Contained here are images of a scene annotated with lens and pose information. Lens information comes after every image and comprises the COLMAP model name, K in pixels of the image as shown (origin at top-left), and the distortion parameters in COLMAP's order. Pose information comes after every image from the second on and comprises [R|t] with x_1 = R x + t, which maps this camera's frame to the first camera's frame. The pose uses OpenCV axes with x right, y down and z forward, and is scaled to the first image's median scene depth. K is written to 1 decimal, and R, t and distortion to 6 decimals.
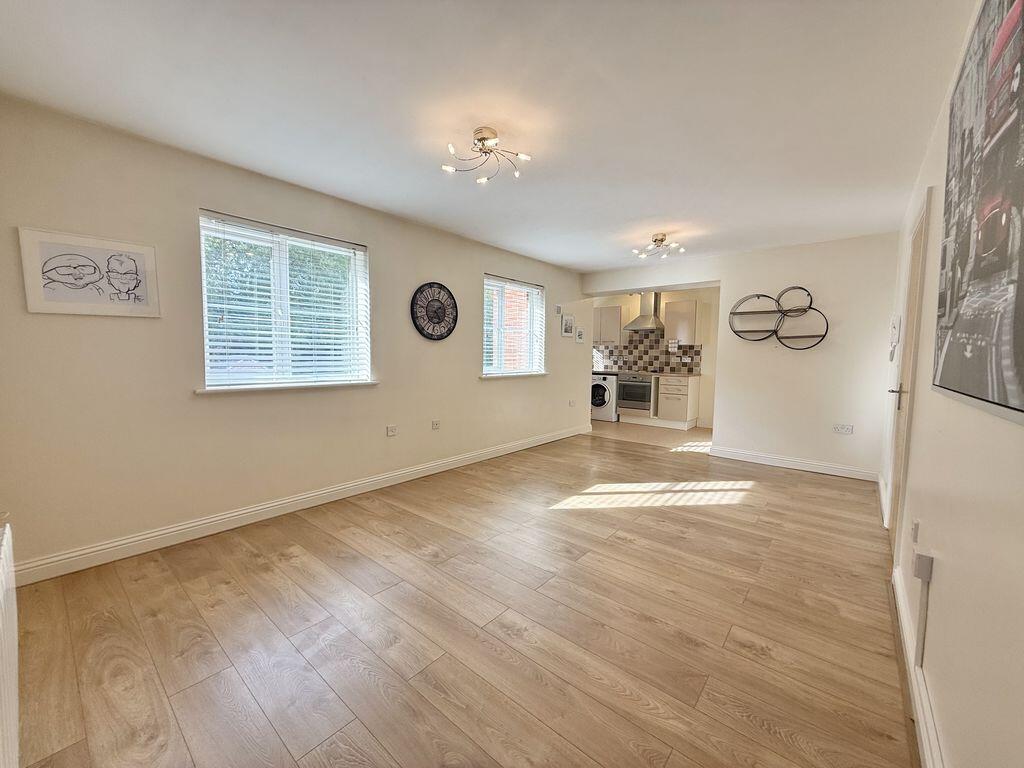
lens RADIAL K [[404.3, 0, 508.7], [0, 404.3, 386.2], [0, 0, 1]] dist [-0.000913, 0.000000]
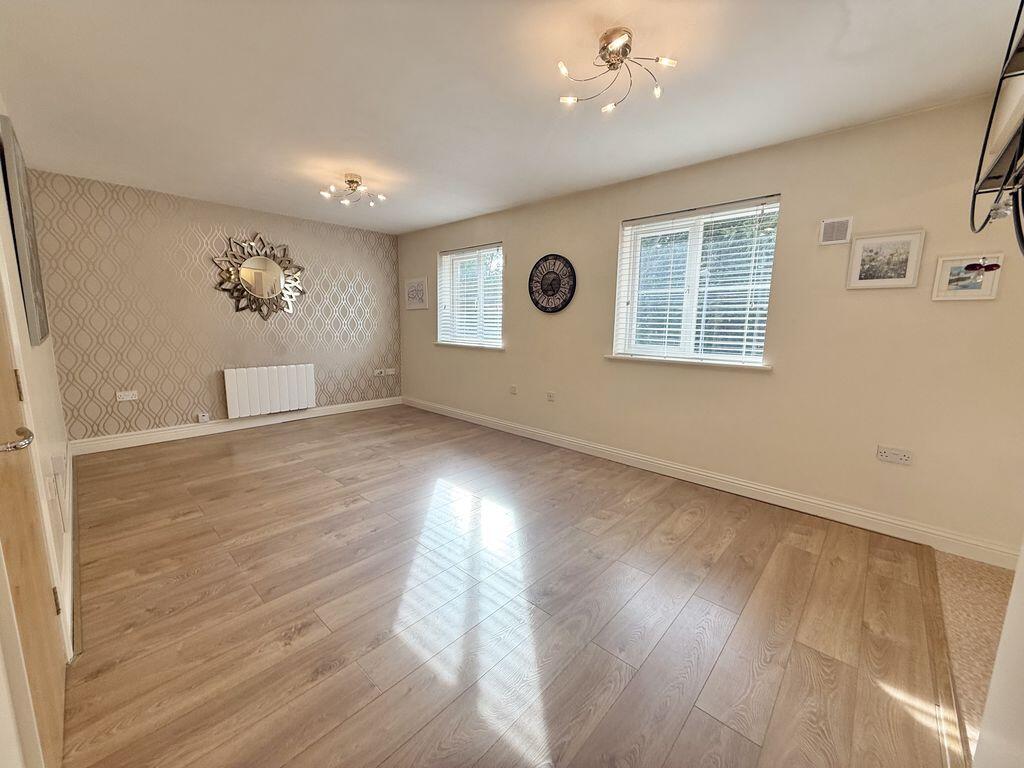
lens RADIAL K [[404.3, 0, 507.7], [0, 404.3, 384.3], [0, 0, 1]] dist [-0.000913, 0.000000]
pose [[-0.047955, 0.139776, -0.989021, 0.824056], [-0.095228, 0.985010, 0.143826, -0.071070], [0.994300, 0.101080, -0.033925, 0.921915]]
